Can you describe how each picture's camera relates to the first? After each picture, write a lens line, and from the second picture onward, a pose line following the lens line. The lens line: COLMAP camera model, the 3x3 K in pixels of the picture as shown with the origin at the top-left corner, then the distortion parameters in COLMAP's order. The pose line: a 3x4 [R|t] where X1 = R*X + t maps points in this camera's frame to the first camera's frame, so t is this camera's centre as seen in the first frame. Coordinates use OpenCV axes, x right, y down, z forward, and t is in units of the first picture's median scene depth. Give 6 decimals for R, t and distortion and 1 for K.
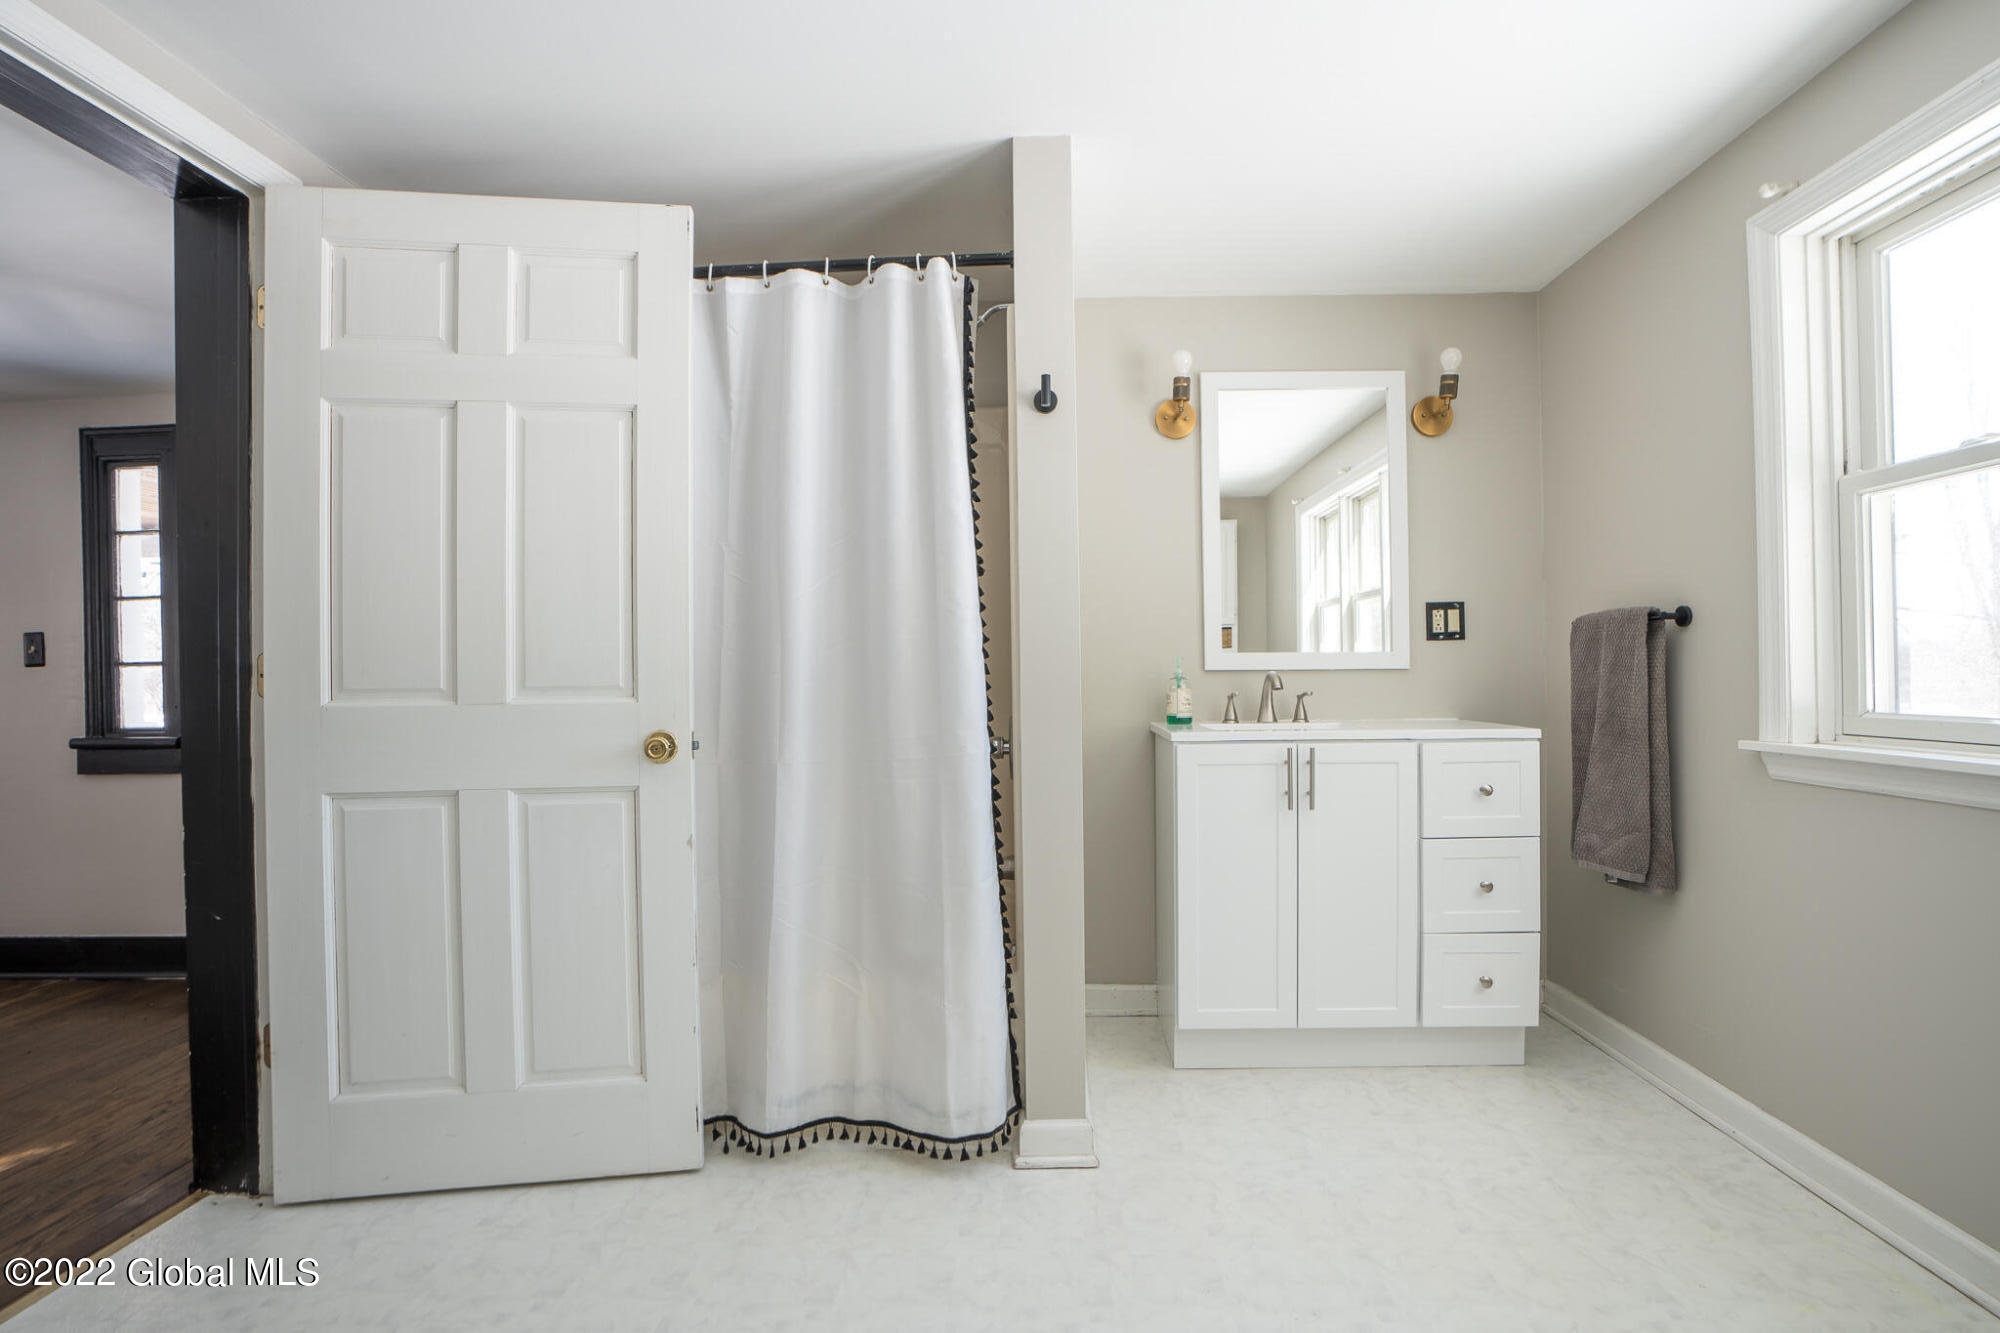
lens RADIAL K [[905.5, 0, 1006.6], [0, 905.5, 674.9], [0, 0, 1]] dist [-0.038018, -0.000111]
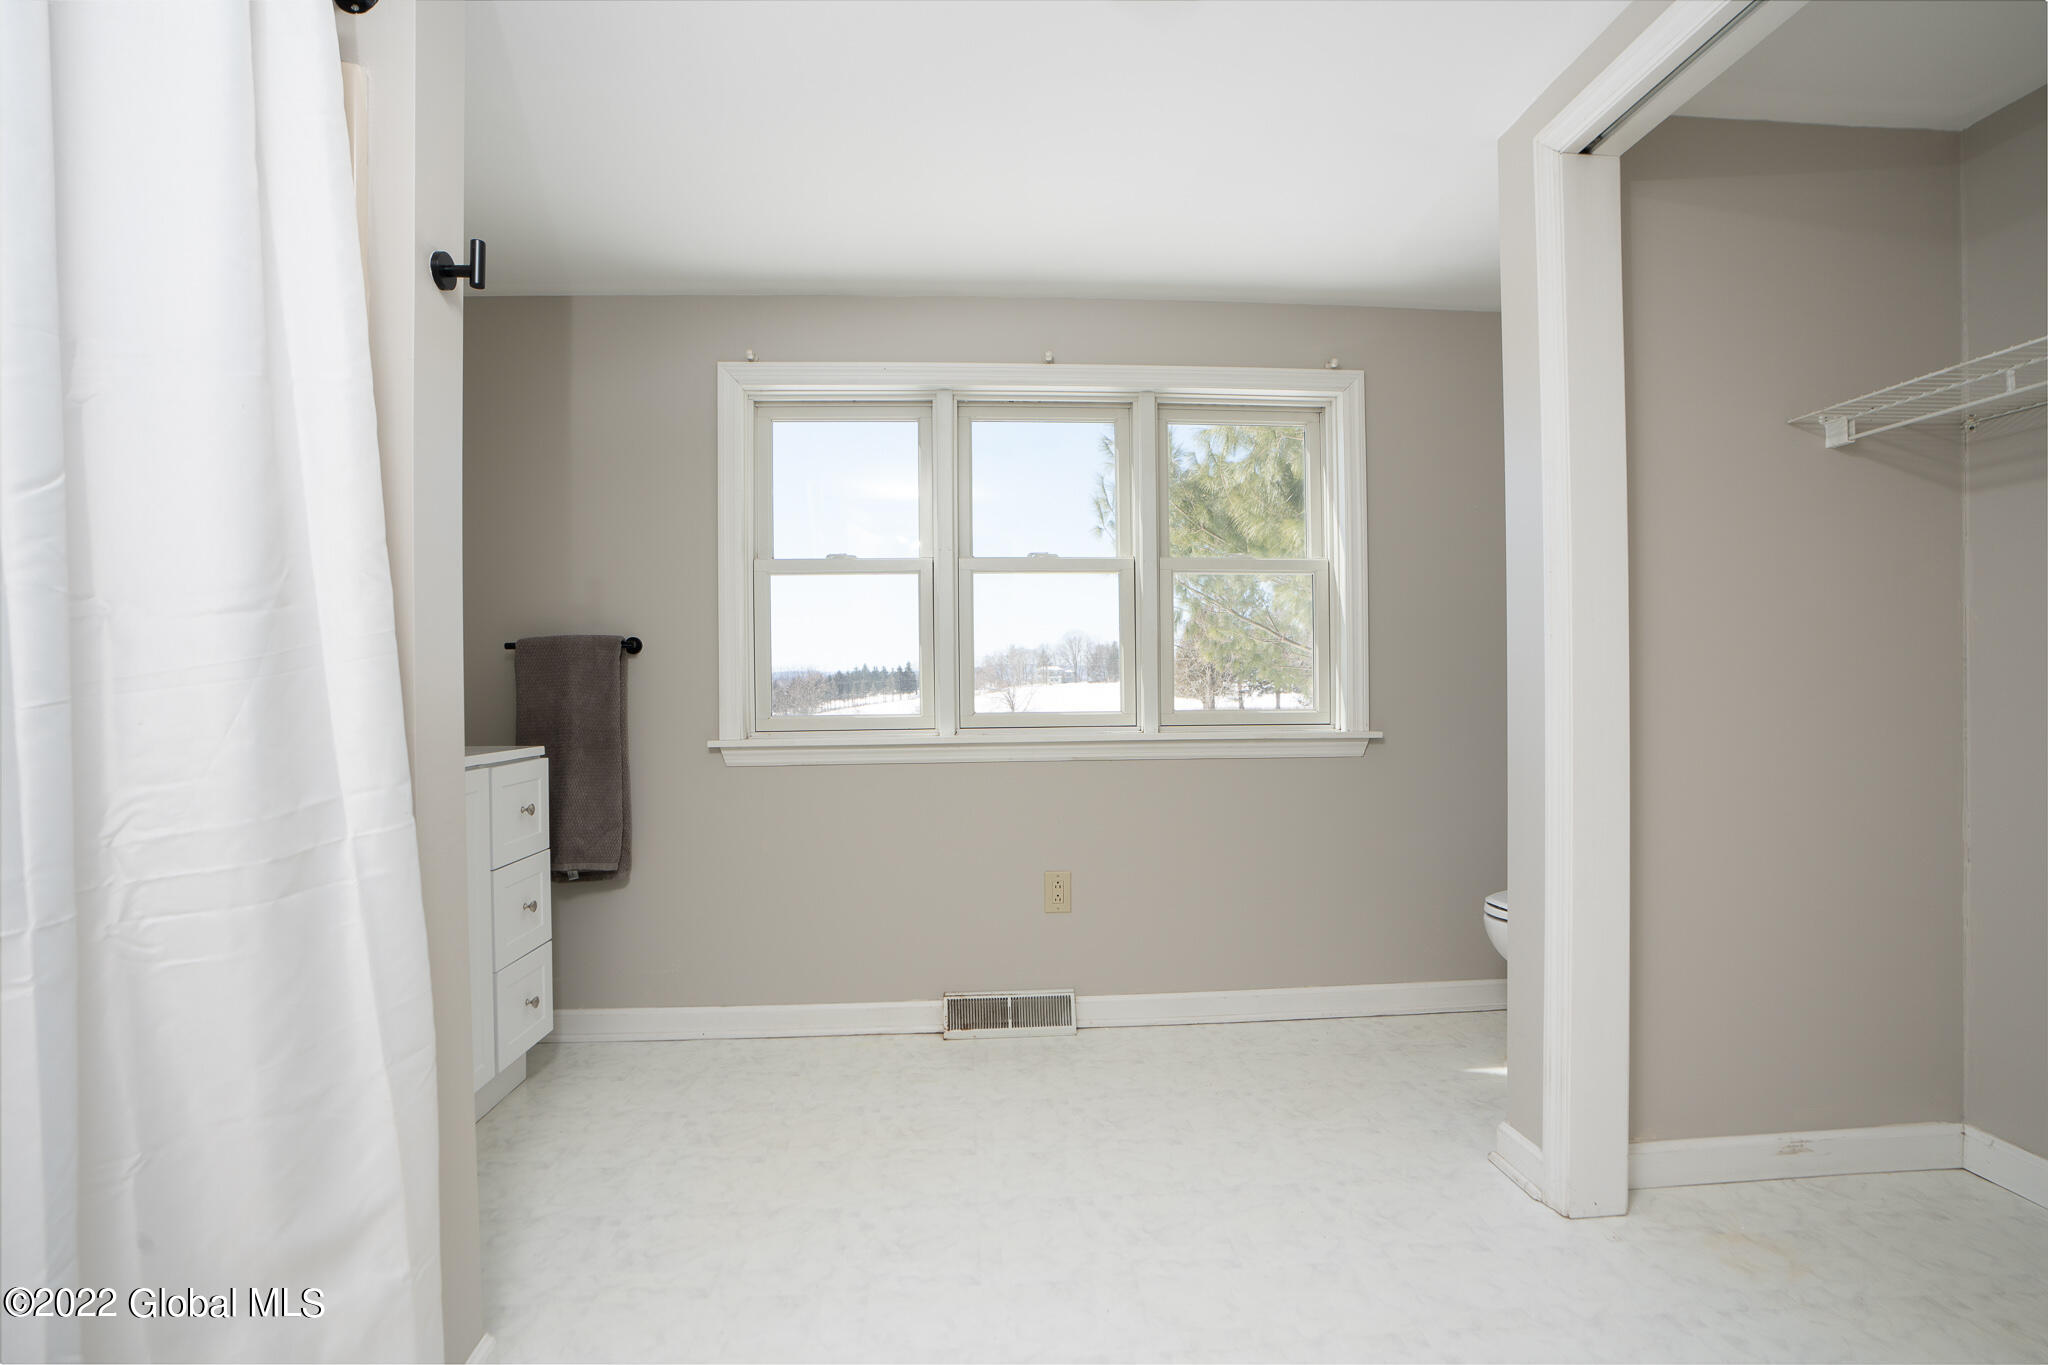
lens RADIAL K [[844.9, 0, 1023.8], [0, 844.9, 692.4], [0, 0, 1]] dist [-0.057557, 0.014325]
pose [[-0.089396, -0.000219, 0.995996, -0.412123], [0.015256, 0.999882, 0.001589, 0.005336], [-0.995879, 0.015337, -0.089382, 0.537791]]
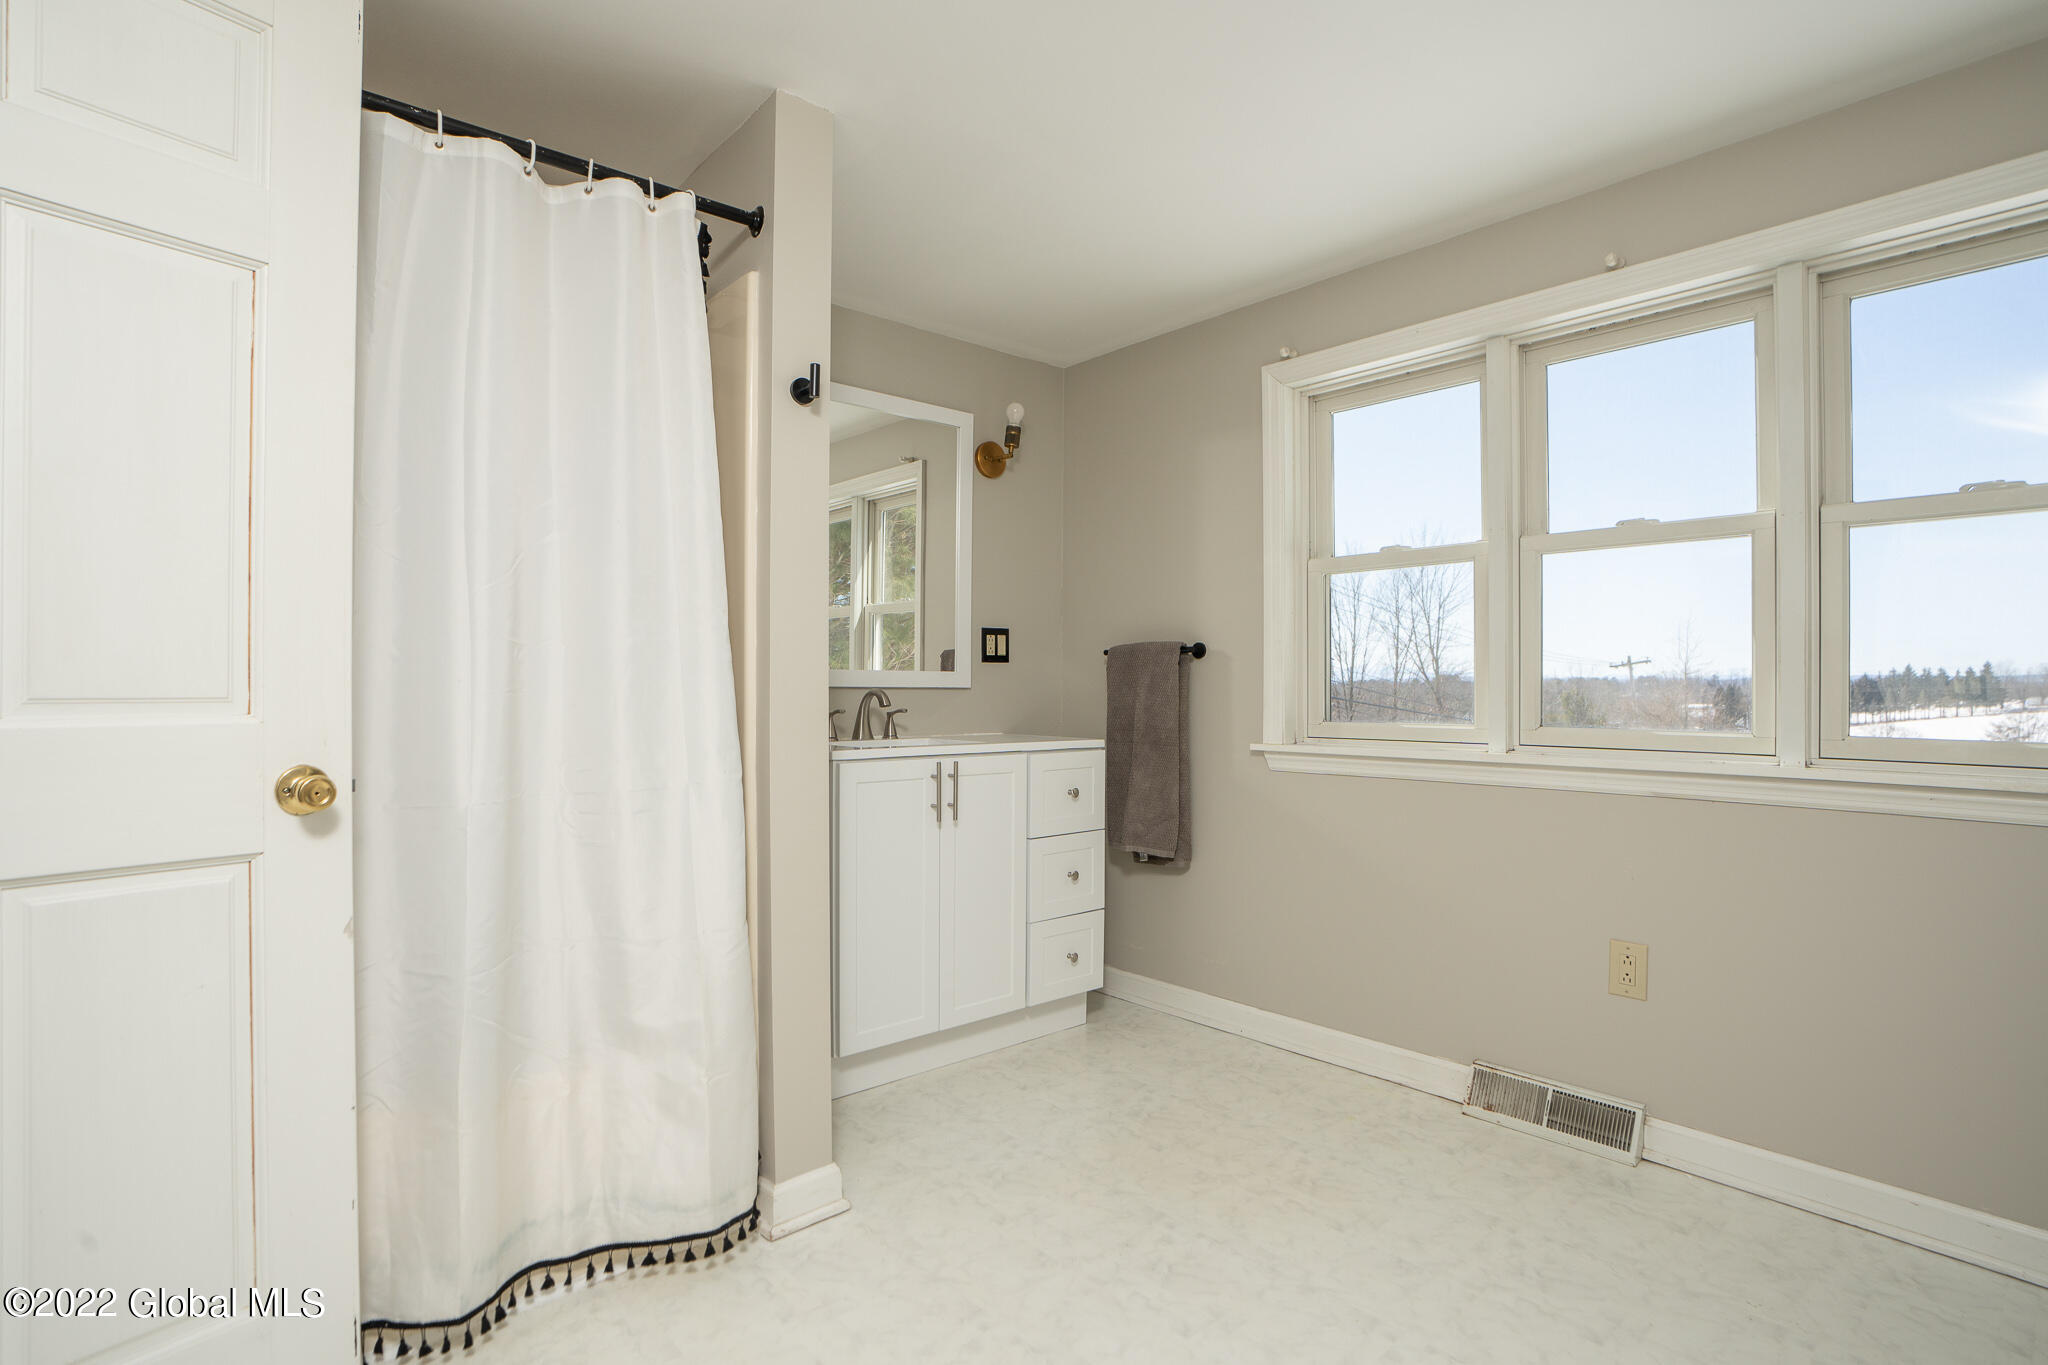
lens RADIAL K [[1001.4, 0, 1013.3], [0, 1001.4, 690.2], [0, 0, 1]] dist [-0.060925, 0.029411]
pose [[0.730529, 0.011600, 0.682783, -0.421386], [-0.008406, 0.999933, -0.007994, 0.006347], [-0.682830, 0.000101, 0.730578, 0.101808]]
